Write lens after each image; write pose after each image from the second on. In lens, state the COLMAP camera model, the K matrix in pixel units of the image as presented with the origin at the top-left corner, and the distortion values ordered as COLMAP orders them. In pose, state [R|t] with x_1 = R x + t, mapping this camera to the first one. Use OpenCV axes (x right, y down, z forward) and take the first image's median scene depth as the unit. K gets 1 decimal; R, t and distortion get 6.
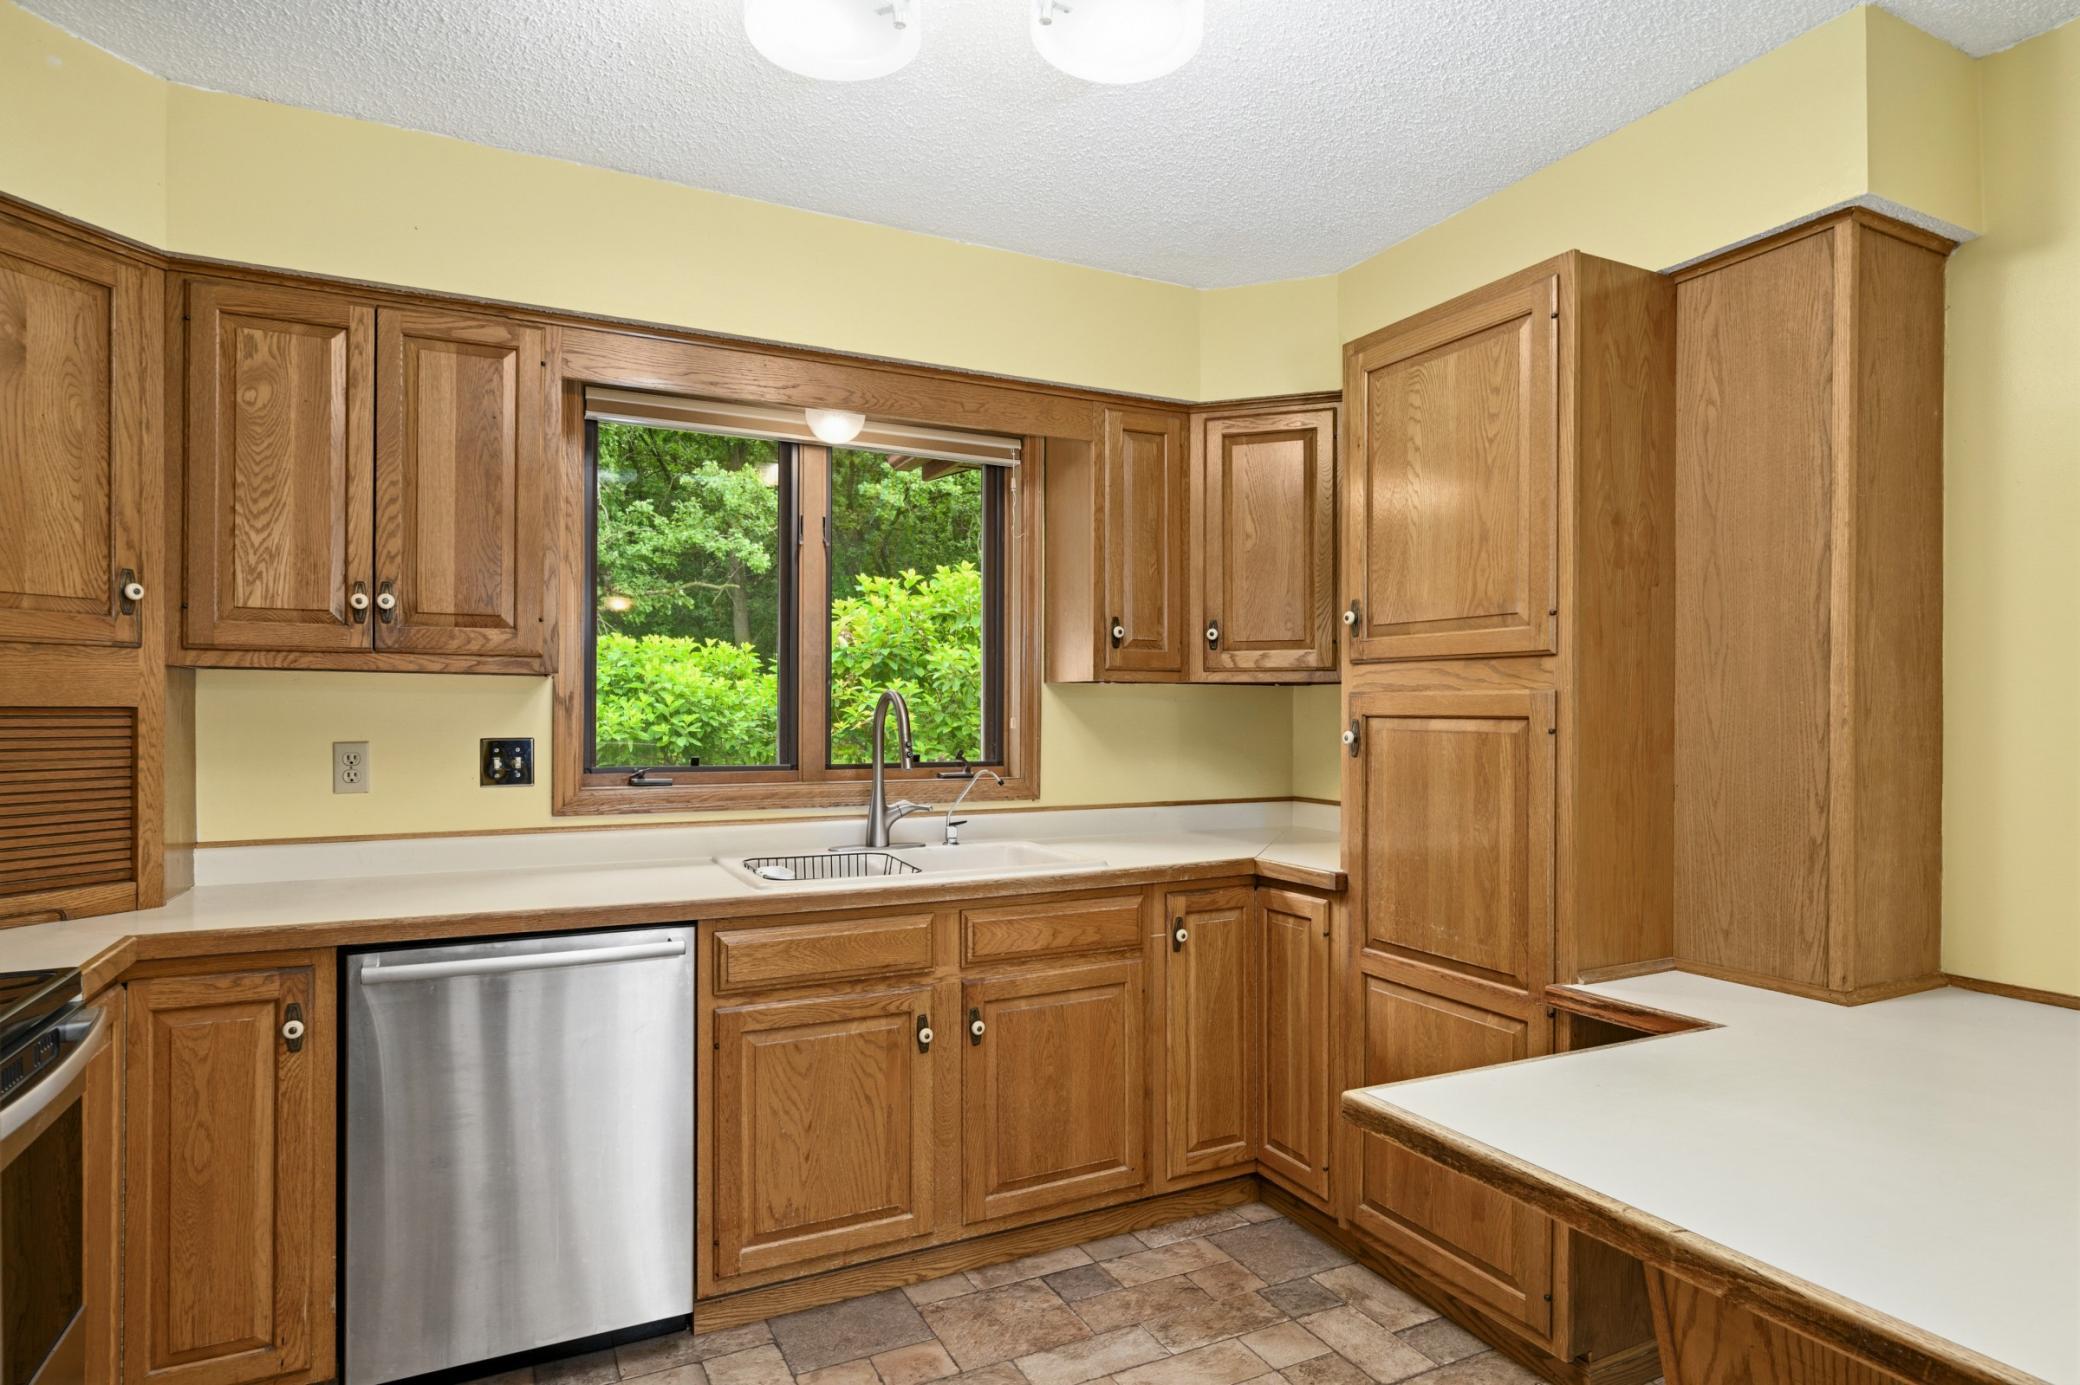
lens RADIAL K [[1144.4, 0, 1040.0], [0, 1144.4, 692.5], [0, 0, 1]] dist [0.001153, 0.000571]
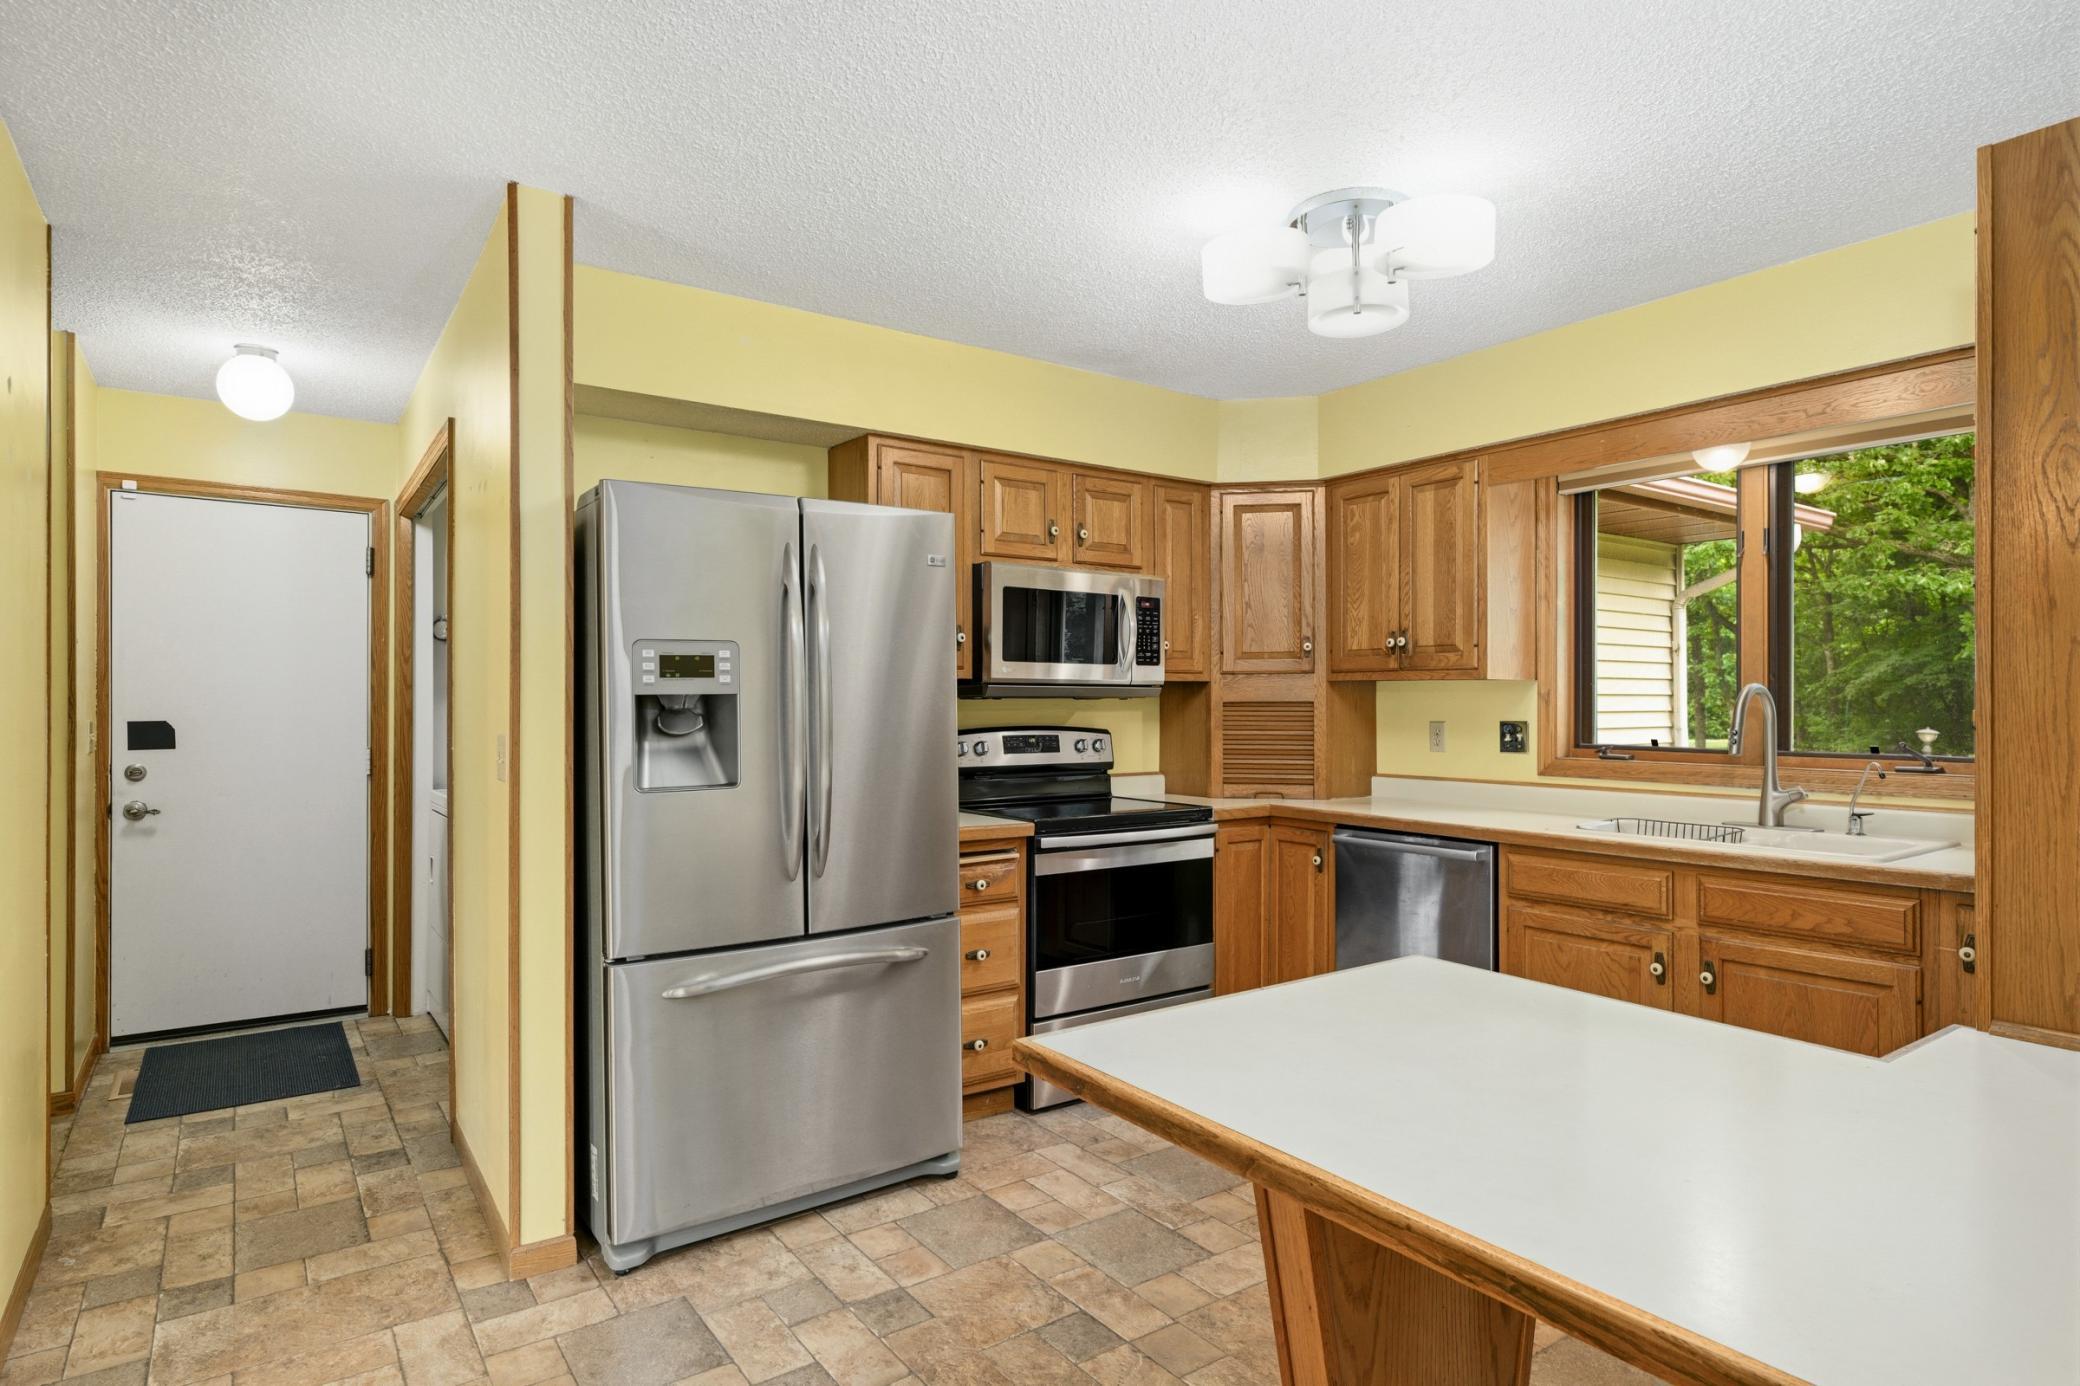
lens RADIAL K [[1144.4, 0, 1040.0], [0, 1144.4, 693.0], [0, 0, 1]] dist [0.001153, 0.000571]
pose [[0.137878, -0.011554, -0.990382, 1.037766], [0.017089, 0.999811, -0.009285, 0.006241], [0.990302, -0.015645, 0.138049, 0.190894]]
